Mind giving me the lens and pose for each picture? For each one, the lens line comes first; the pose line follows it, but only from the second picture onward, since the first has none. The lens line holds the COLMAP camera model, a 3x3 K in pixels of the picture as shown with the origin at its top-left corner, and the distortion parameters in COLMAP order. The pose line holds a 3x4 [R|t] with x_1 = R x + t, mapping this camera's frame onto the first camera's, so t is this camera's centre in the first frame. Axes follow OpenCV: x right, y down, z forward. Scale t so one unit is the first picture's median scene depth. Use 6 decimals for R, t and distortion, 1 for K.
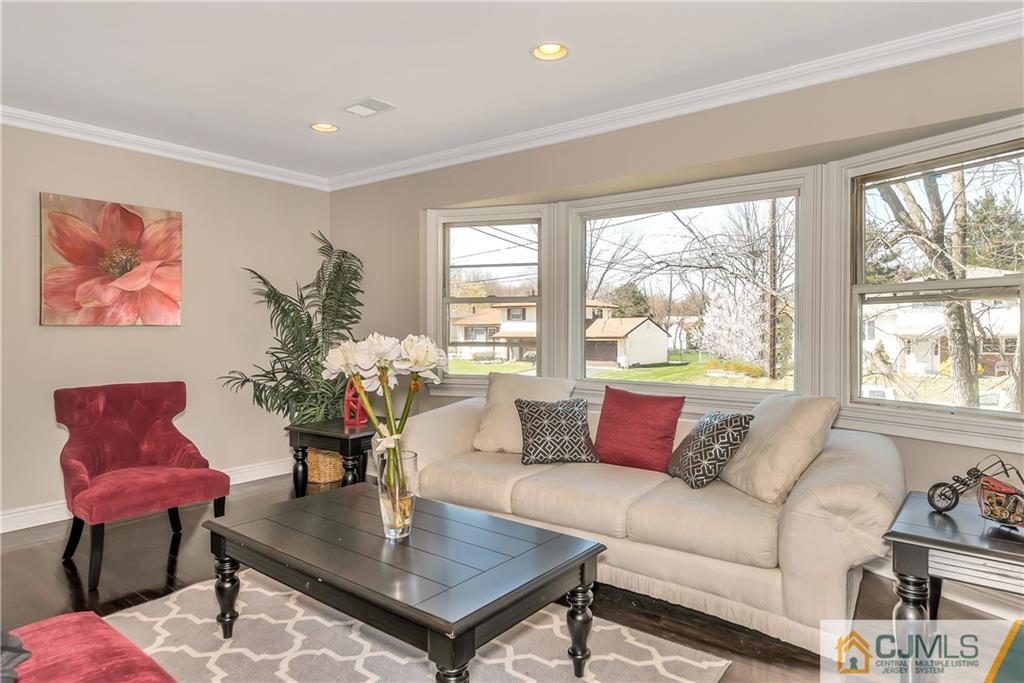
lens RADIAL K [[602.5, 0, 516.1], [0, 602.5, 343.7], [0, 0, 1]] dist [-0.009052, -0.000033]
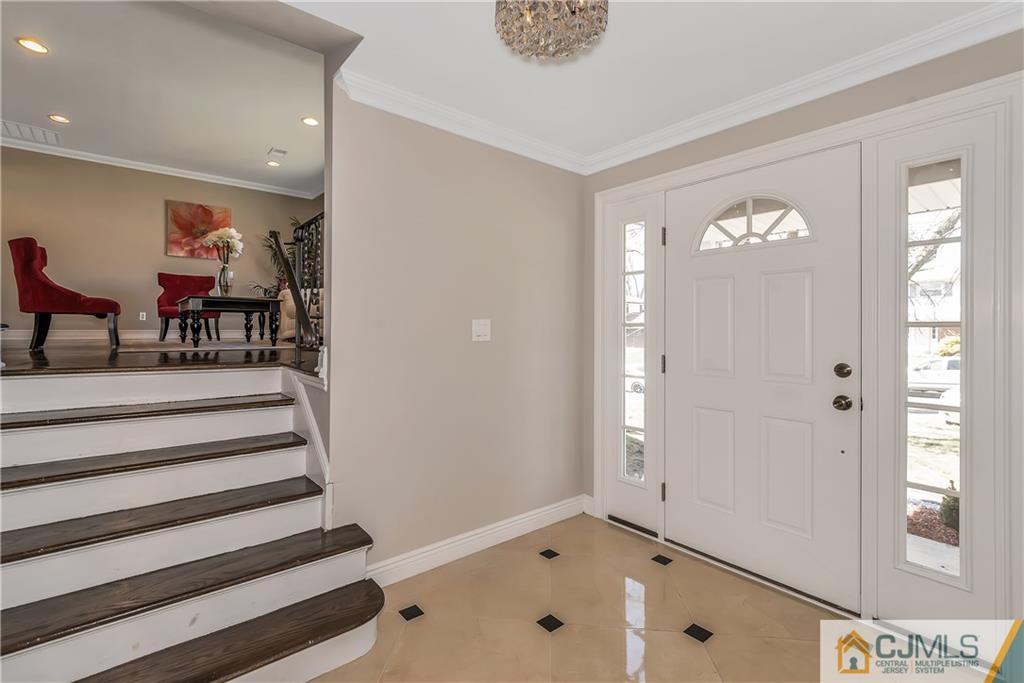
lens RADIAL K [[456.1, 0, 511.4], [0, 456.1, 336.3], [0, 0, 1]] dist [0.000005, -0.000083]
pose [[0.975649, 0.003331, -0.219312, 0.926038], [-0.006178, 0.999905, -0.012298, 0.299863], [0.219251, 0.013354, 0.975577, -0.461036]]
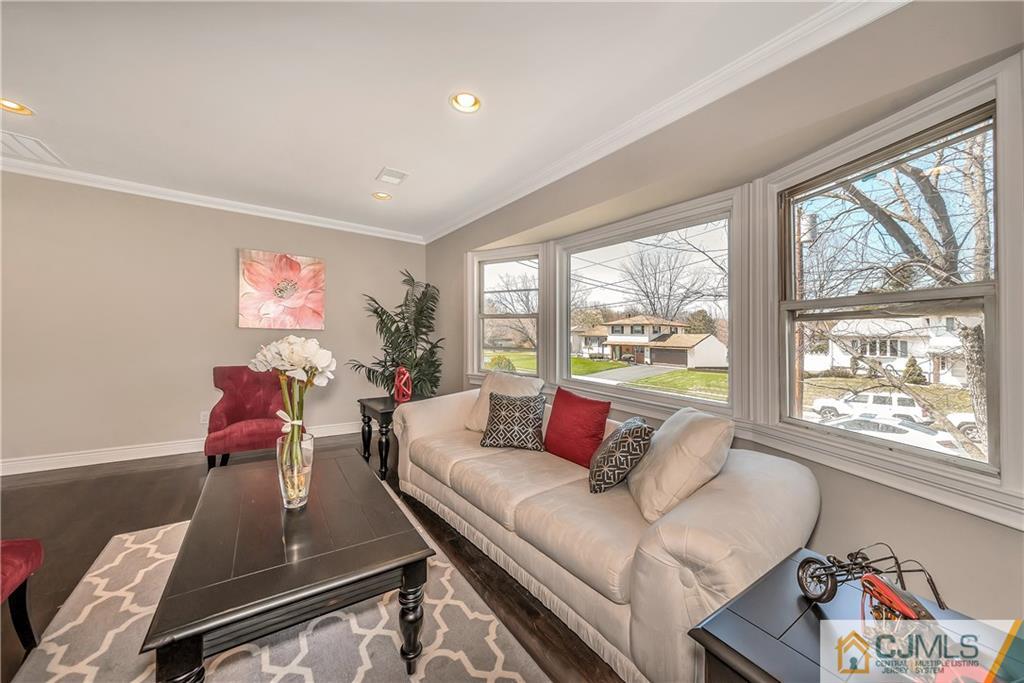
lens RADIAL K [[370.2, 0, 520.9], [0, 370.2, 333.4], [0, 0, 1]] dist [-0.001853, -0.000220]
pose [[0.958252, 0.024123, -0.284907, 0.253481], [-0.034679, 0.998884, -0.032062, -0.009168], [0.283815, 0.040604, 0.958019, 0.235658]]
